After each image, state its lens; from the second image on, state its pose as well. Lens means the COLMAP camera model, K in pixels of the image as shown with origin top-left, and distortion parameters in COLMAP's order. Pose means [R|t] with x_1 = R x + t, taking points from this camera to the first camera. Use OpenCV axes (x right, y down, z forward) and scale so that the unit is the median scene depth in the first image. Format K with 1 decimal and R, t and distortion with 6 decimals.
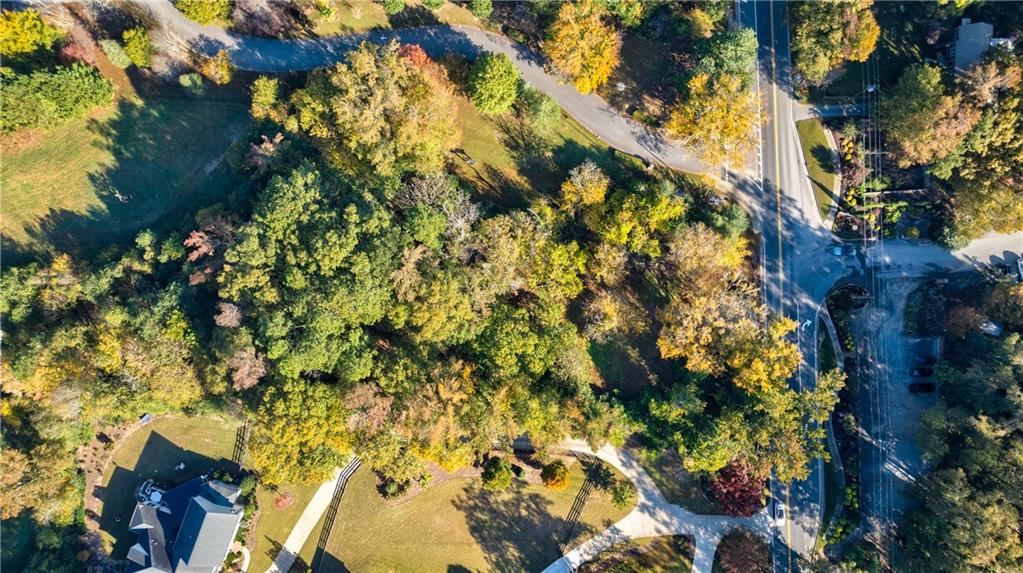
lens RADIAL K [[722.6, 0, 510.8], [0, 722.6, 285.0], [0, 0, 1]] dist [-0.033296, 0.003889]
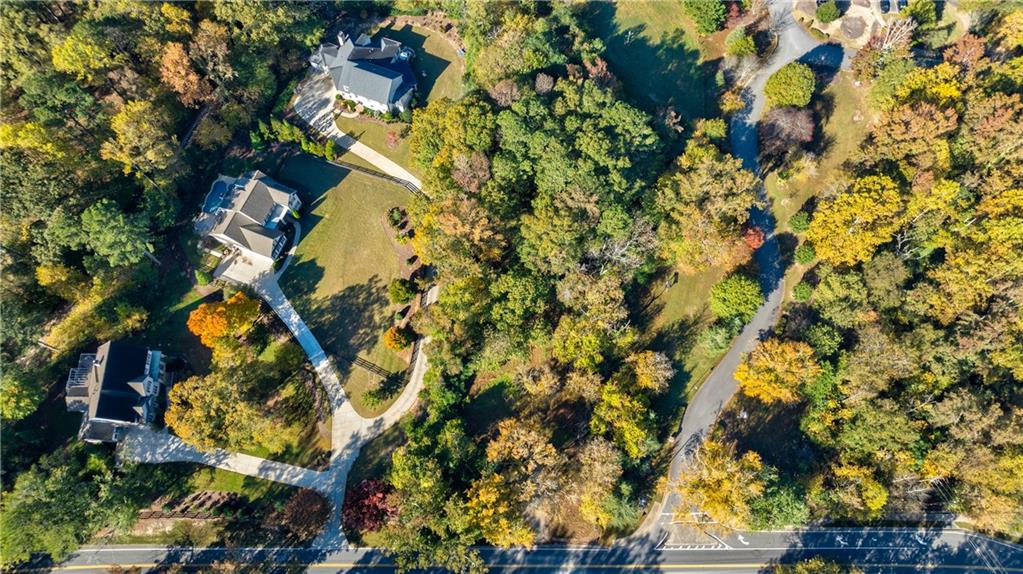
lens RADIAL K [[722.6, 0, 510.4], [0, 722.6, 289.3], [0, 0, 1]] dist [-0.033296, 0.003889]
pose [[-0.025250, 0.934512, -0.355034, 0.396764], [-0.999530, -0.017428, 0.025213, 0.058091], [0.017374, 0.355503, 0.934513, -0.099895]]
